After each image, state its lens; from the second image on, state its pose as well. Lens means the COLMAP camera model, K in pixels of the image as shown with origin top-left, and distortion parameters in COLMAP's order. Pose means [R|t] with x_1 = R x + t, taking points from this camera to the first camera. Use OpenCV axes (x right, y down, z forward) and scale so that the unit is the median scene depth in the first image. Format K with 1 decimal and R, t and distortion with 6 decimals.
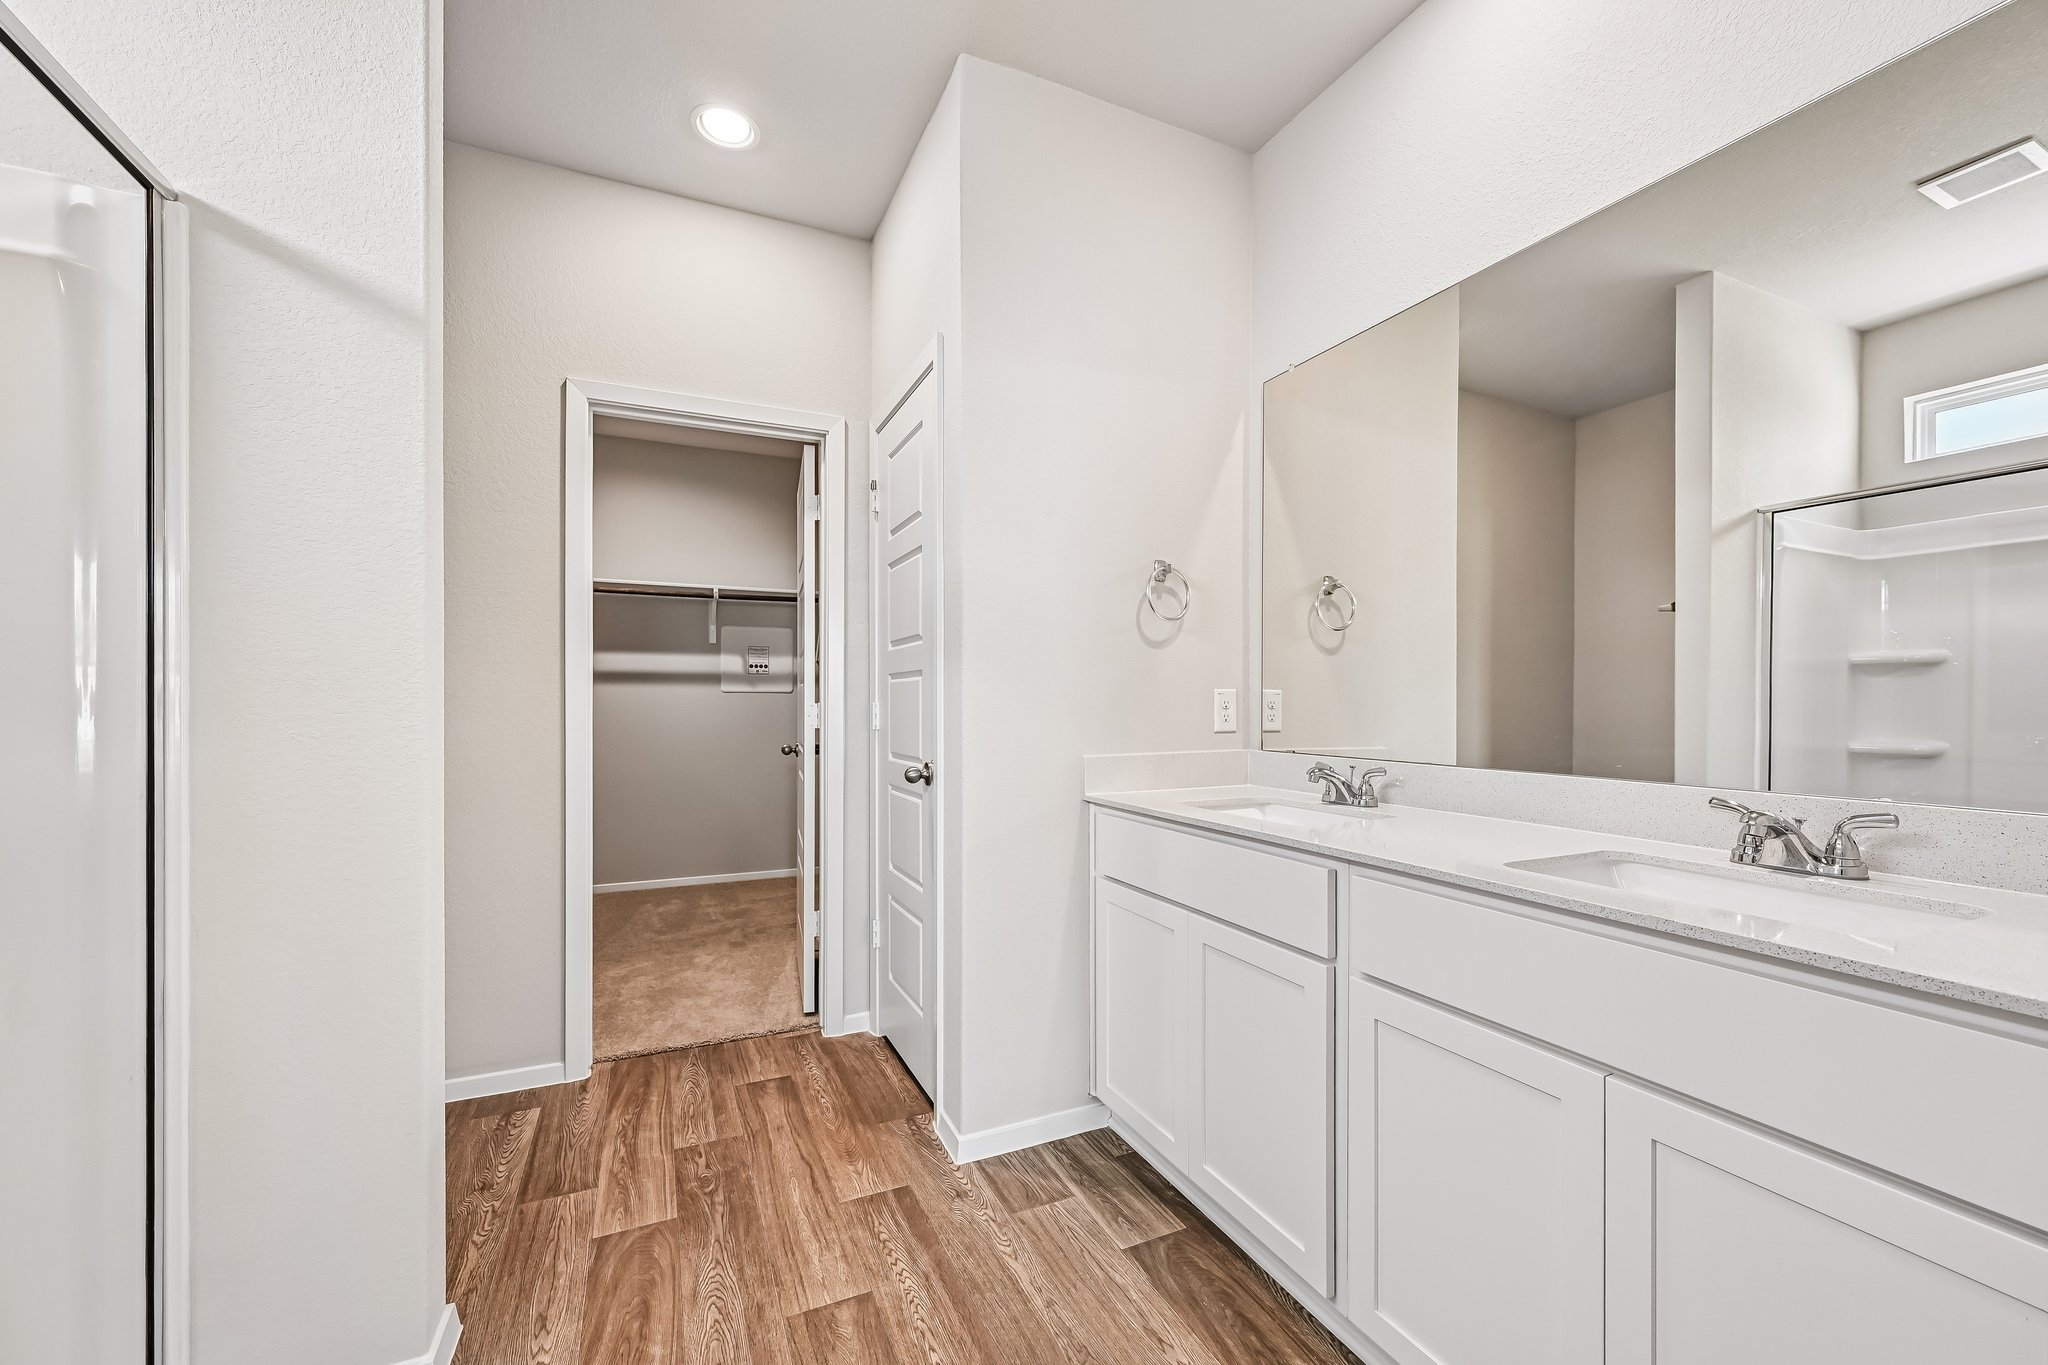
lens RADIAL K [[804.6, 0, 1027.9], [0, 804.6, 696.5], [0, 0, 1]] dist [-0.001810, -0.000141]
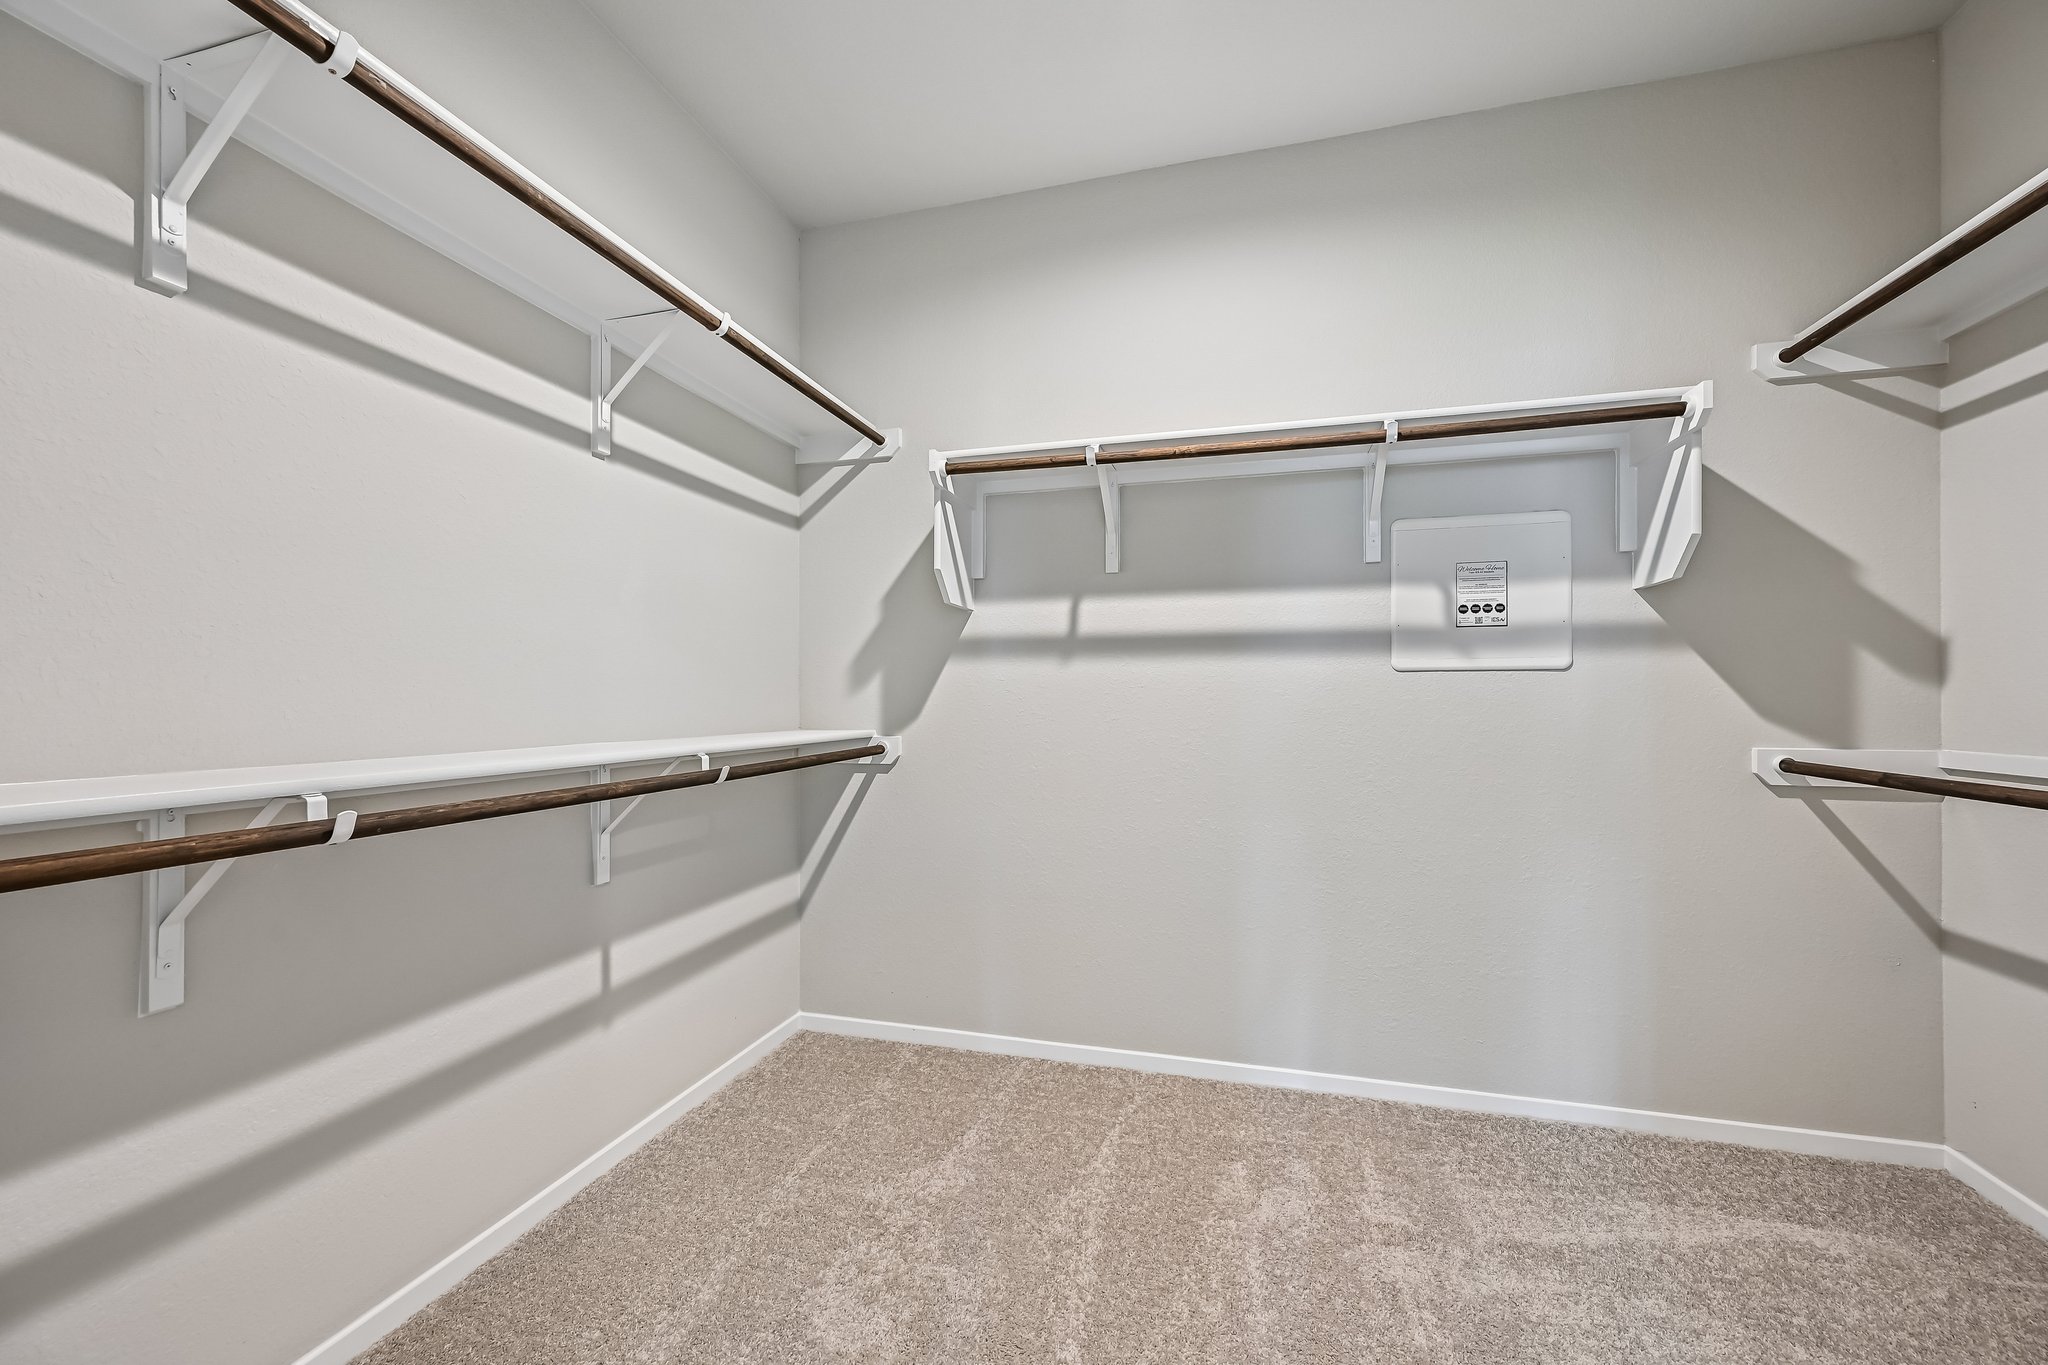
lens RADIAL K [[800.2, 0, 1026.0], [0, 800.2, 688.6], [0, 0, 1]] dist [0.000939, 0.000211]
pose [[0.760008, -0.002273, -0.649909, -0.248267], [0.000129, 0.999994, -0.003347, 0.006289], [0.649913, 0.002460, 0.760004, 0.533117]]
